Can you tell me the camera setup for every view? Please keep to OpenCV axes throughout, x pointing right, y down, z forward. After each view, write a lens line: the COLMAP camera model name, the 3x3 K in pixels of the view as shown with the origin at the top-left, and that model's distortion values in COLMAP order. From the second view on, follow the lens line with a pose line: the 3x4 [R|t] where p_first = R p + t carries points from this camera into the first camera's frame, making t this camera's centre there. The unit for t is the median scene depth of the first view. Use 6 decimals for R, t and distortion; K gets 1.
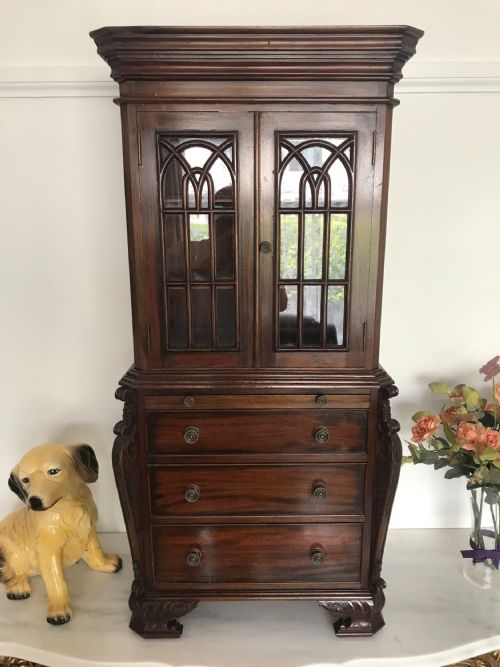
lens RADIAL K [[553.4, 0, 254.2], [0, 553.4, 332.2], [0, 0, 1]] dist [0.024433, -0.046181]
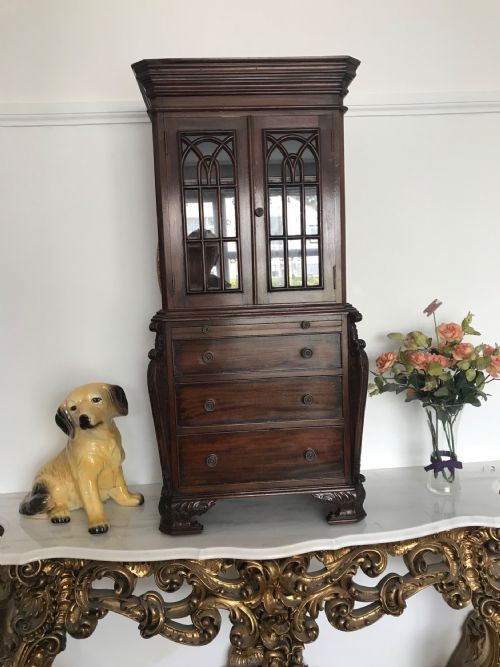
lens RADIAL K [[553.4, 0, 252.7], [0, 553.4, 331.8], [0, 0, 1]] dist [0.024433, -0.046181]
pose [[0.997491, -0.040953, 0.057754, -0.081548], [0.048373, 0.989859, -0.133567, 0.305909], [-0.051698, 0.136026, 0.989356, -0.299337]]
